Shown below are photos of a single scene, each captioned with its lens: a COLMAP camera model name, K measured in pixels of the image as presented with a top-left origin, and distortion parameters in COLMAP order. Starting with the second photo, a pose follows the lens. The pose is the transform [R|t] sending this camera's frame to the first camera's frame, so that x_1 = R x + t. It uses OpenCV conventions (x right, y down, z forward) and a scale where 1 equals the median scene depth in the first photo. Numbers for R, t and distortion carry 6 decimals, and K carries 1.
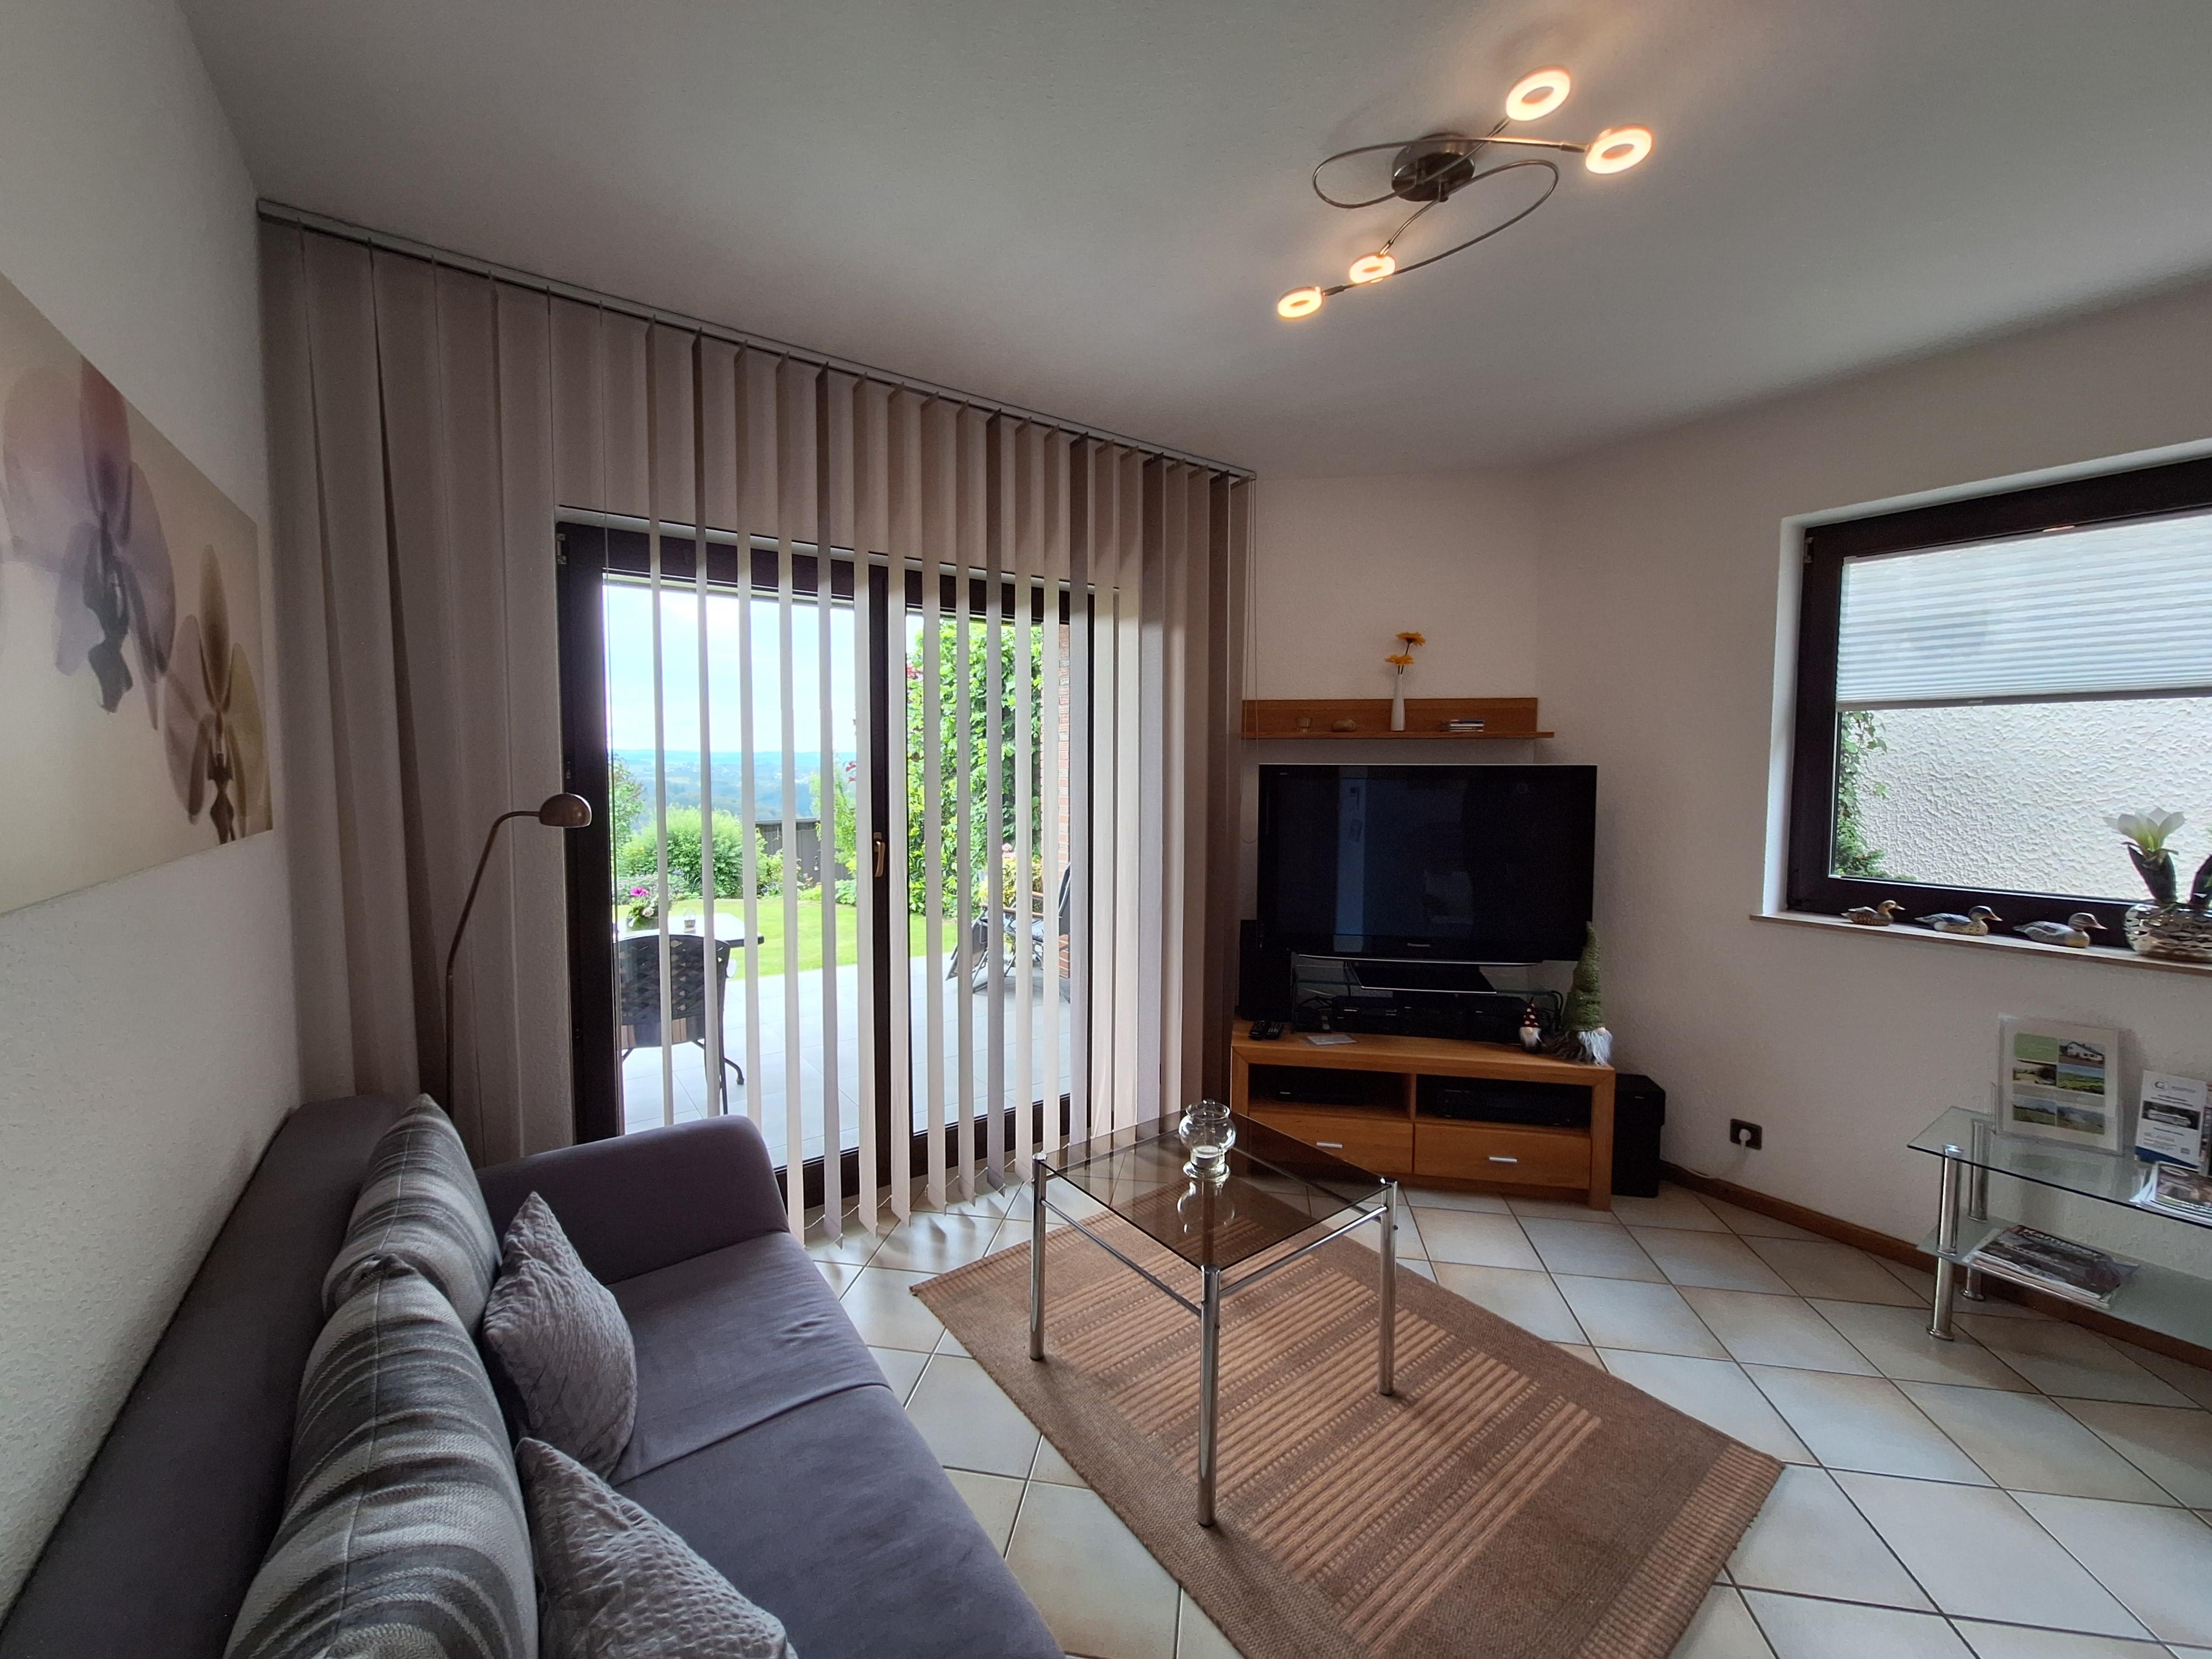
lens RADIAL K [[870.0, 0, 1092.2], [0, 870.0, 813.7], [0, 0, 1]] dist [-0.010094, 0.005580]
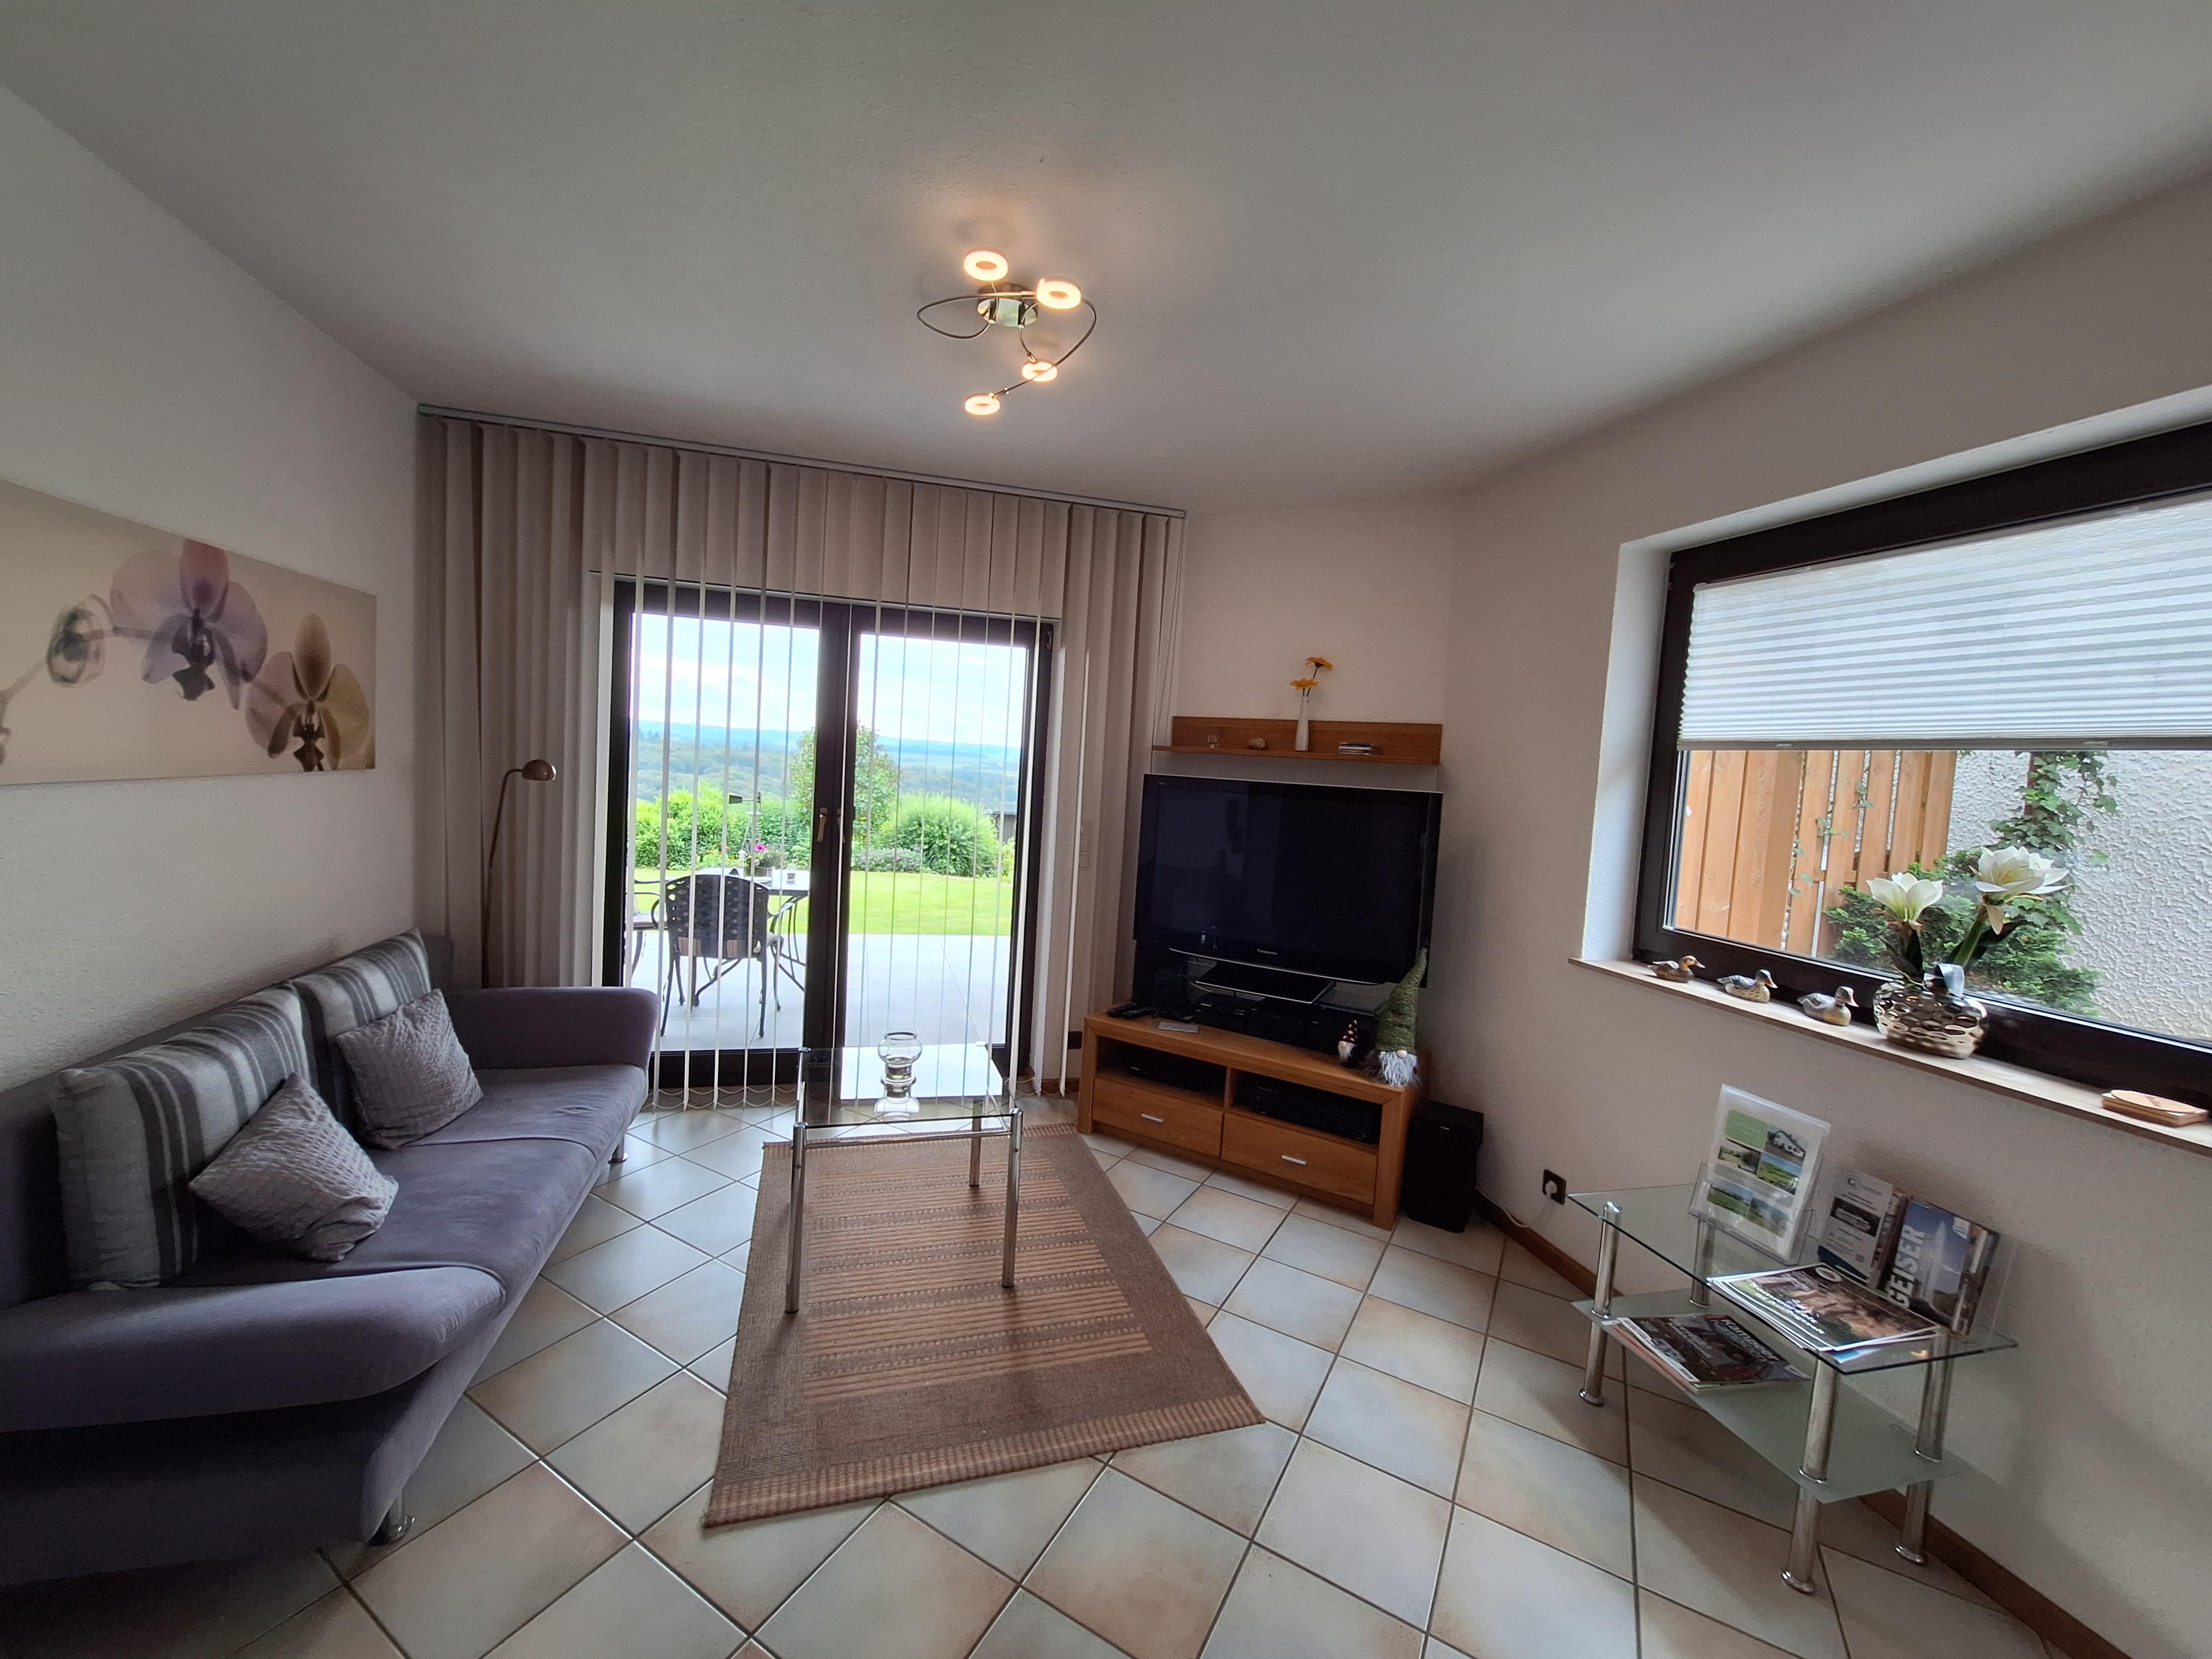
lens RADIAL K [[870.0, 0, 1092.2], [0, 870.0, 813.7], [0, 0, 1]] dist [-0.010094, 0.005580]
pose [[0.936055, 0.072930, -0.344211, 0.585799], [-0.076641, 0.997055, 0.002834, -0.004239], [0.343404, 0.023728, 0.938888, -0.084741]]
